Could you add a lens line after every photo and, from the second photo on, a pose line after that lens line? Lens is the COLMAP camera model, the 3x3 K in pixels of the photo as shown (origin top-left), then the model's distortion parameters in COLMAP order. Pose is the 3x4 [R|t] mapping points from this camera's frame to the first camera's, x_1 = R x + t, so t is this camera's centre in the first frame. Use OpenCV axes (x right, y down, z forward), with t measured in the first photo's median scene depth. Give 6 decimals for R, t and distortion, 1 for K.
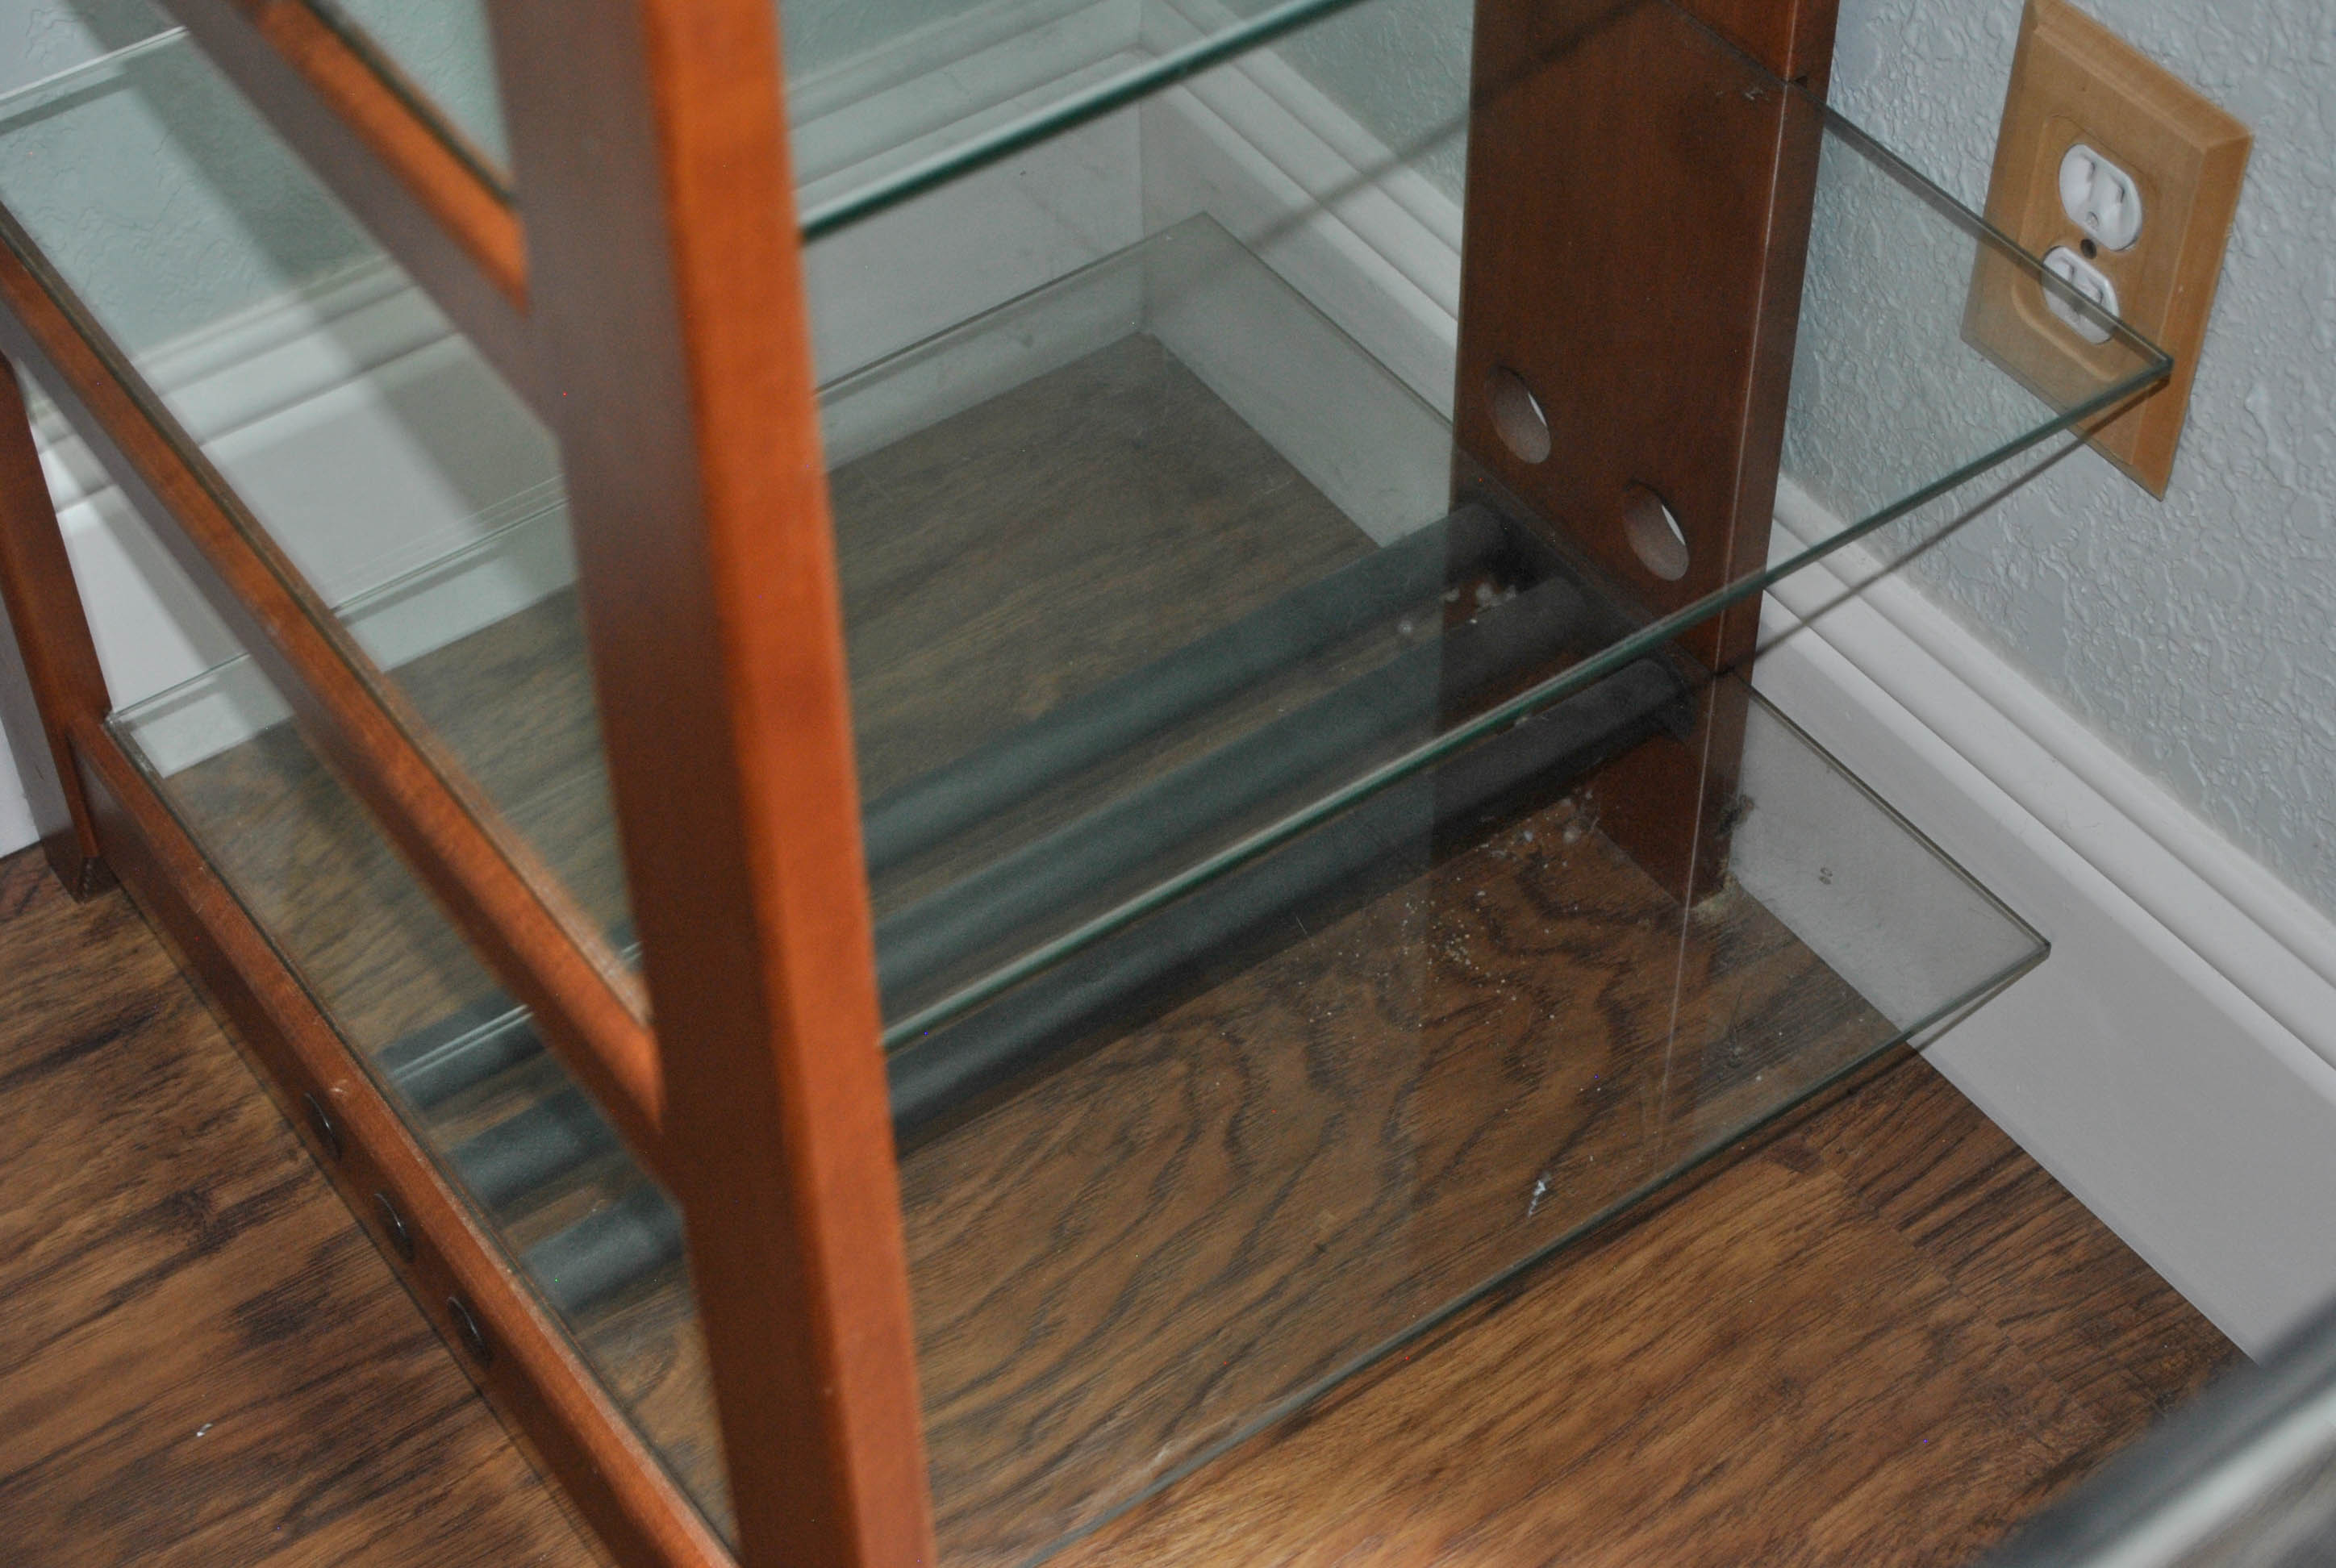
lens RADIAL K [[4014.6, 0, 1180.8], [0, 4014.6, 779.4], [0, 0, 1]] dist [0.005490, 0.000000]
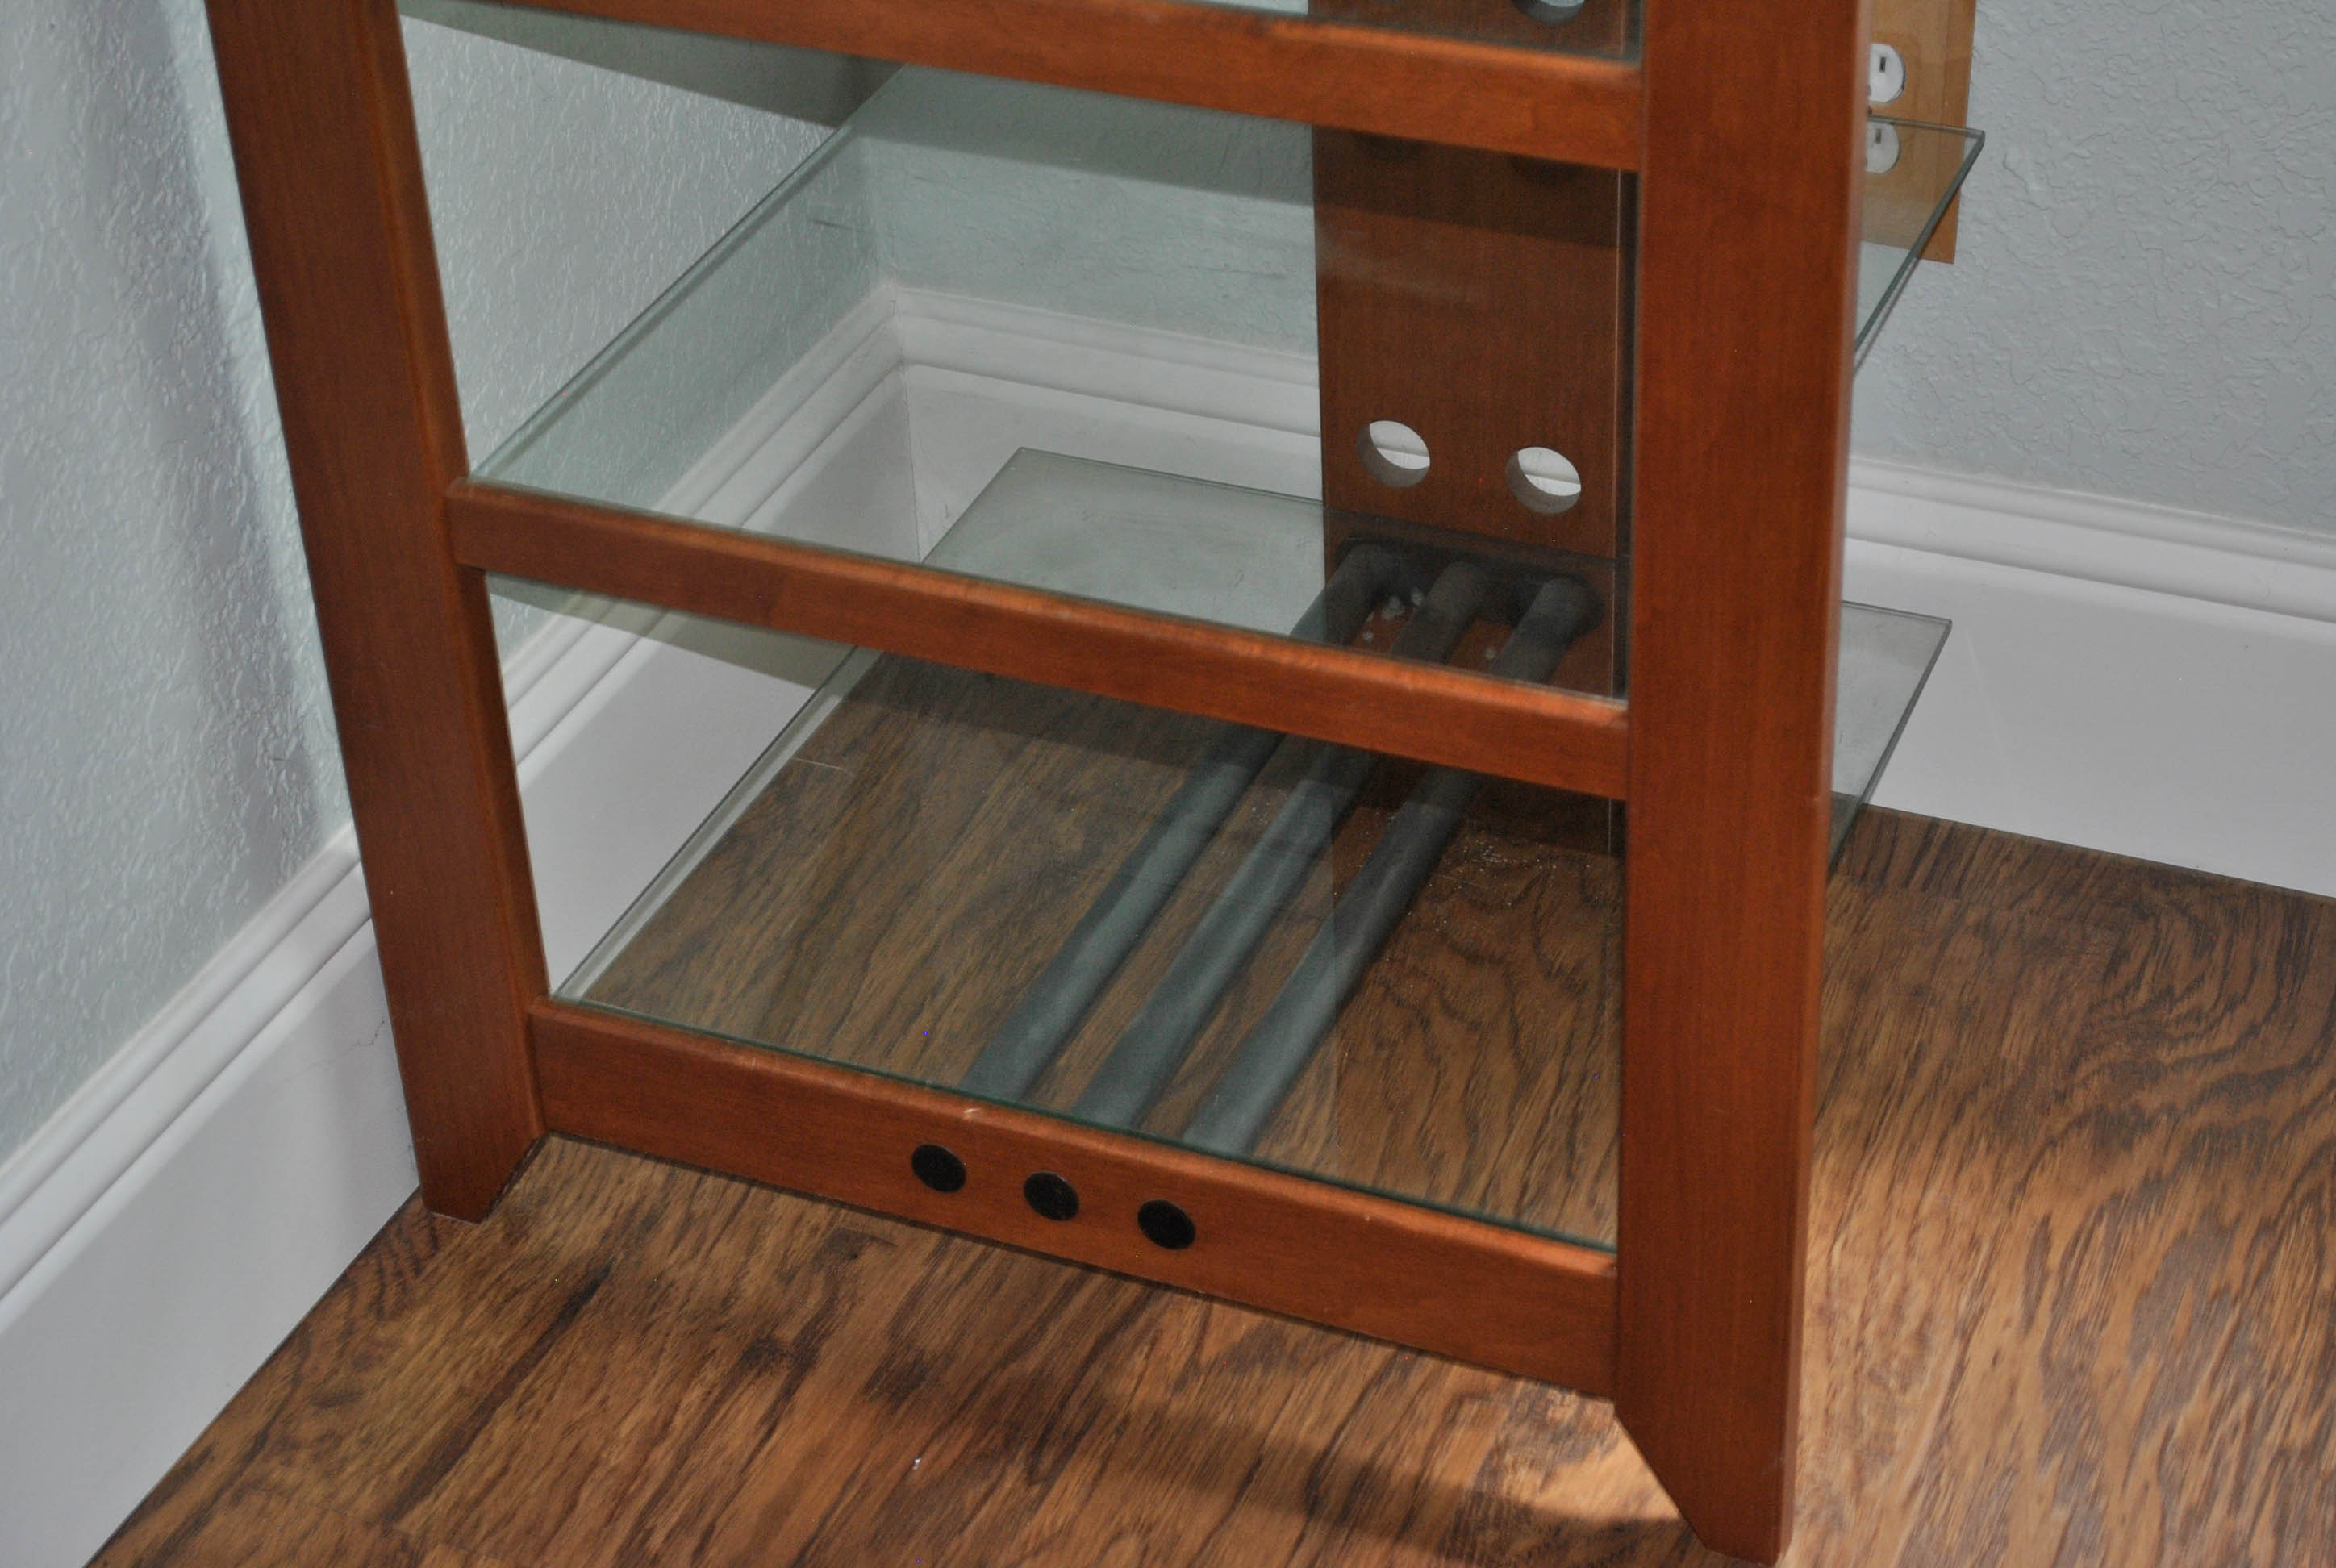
lens RADIAL K [[4585.9, 0, 1171.9], [0, 4585.9, 794.2], [0, 0, 1]] dist [0.047057, 0.000000]
pose [[0.844904, -0.313190, 0.433645, -0.706621], [0.402186, 0.906430, -0.128963, 0.186896], [-0.352679, 0.283367, 0.891807, -0.311510]]
